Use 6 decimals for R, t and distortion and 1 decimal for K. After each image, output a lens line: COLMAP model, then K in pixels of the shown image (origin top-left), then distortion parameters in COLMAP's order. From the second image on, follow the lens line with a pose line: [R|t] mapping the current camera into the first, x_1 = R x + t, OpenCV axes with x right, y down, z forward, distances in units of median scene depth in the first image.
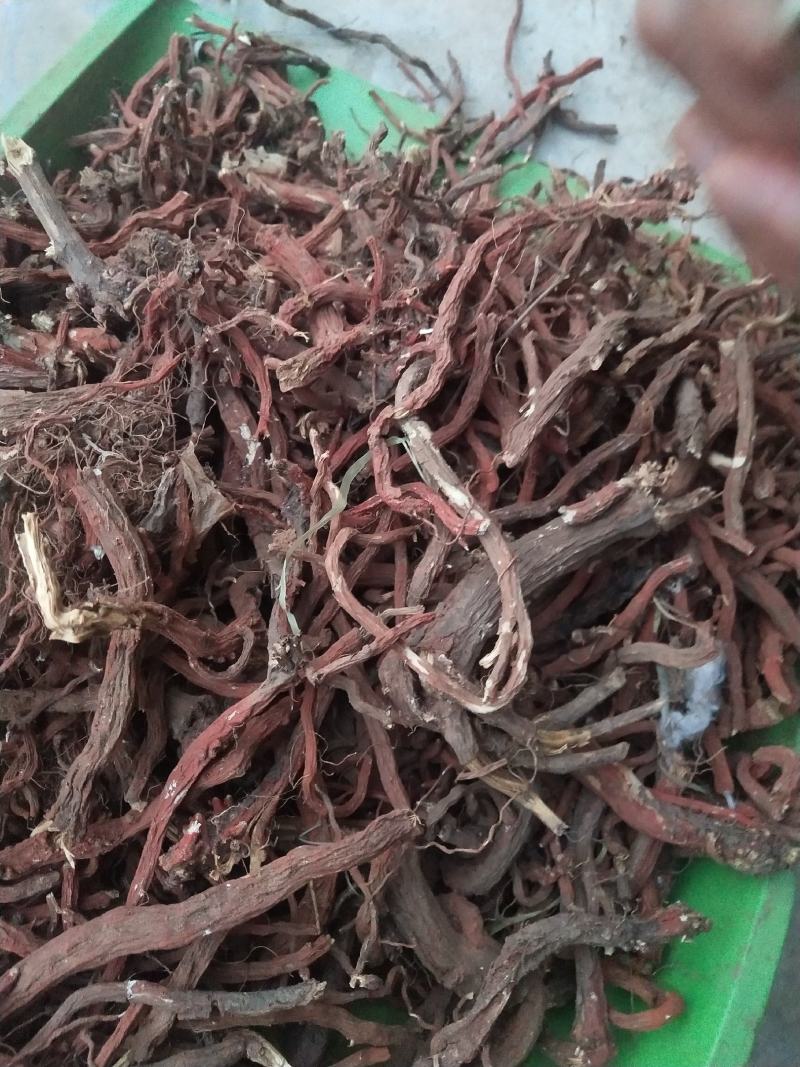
lens RADIAL K [[848.7, 0, 400.0], [0, 848.7, 533.5], [0, 0, 1]] dist [0.003300, -0.002230]
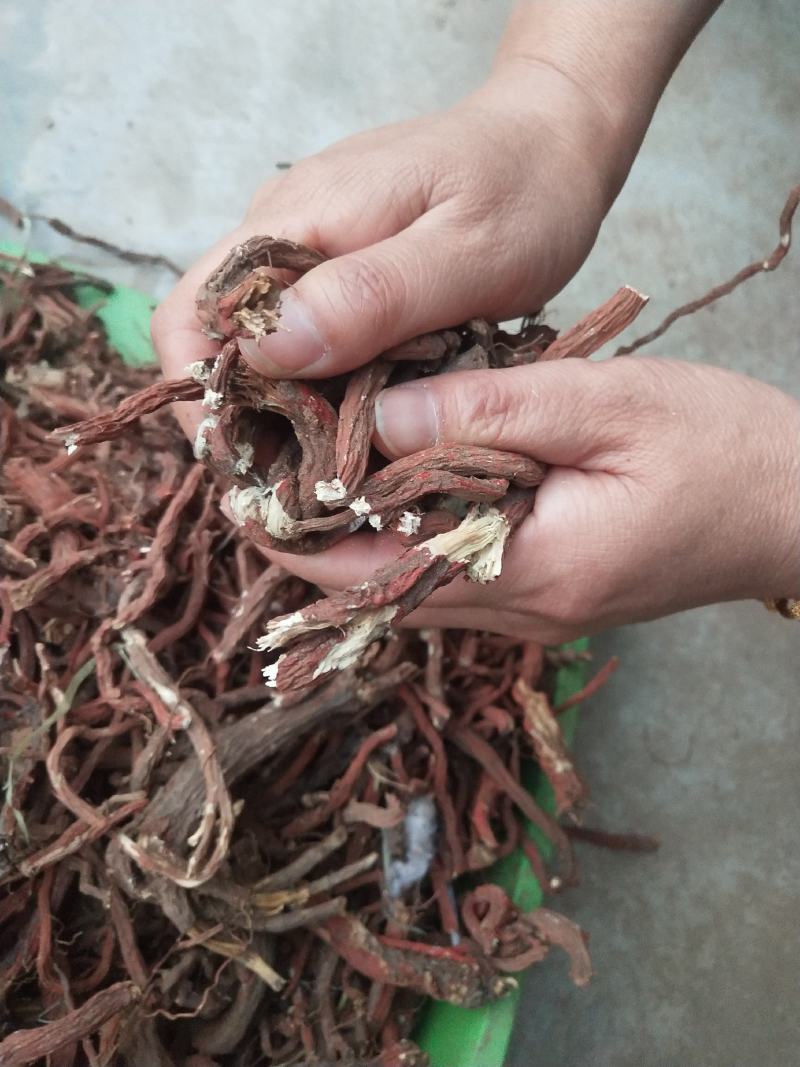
lens RADIAL K [[867.2, 0, 400.0], [0, 867.2, 533.5], [0, 0, 1]] dist [-0.043160, 0.089831]
pose [[0.993048, -0.041520, 0.110149, 0.245700], [0.054815, 0.991191, -0.120562, -0.095917], [-0.104173, 0.125761, 0.986576, -0.215850]]
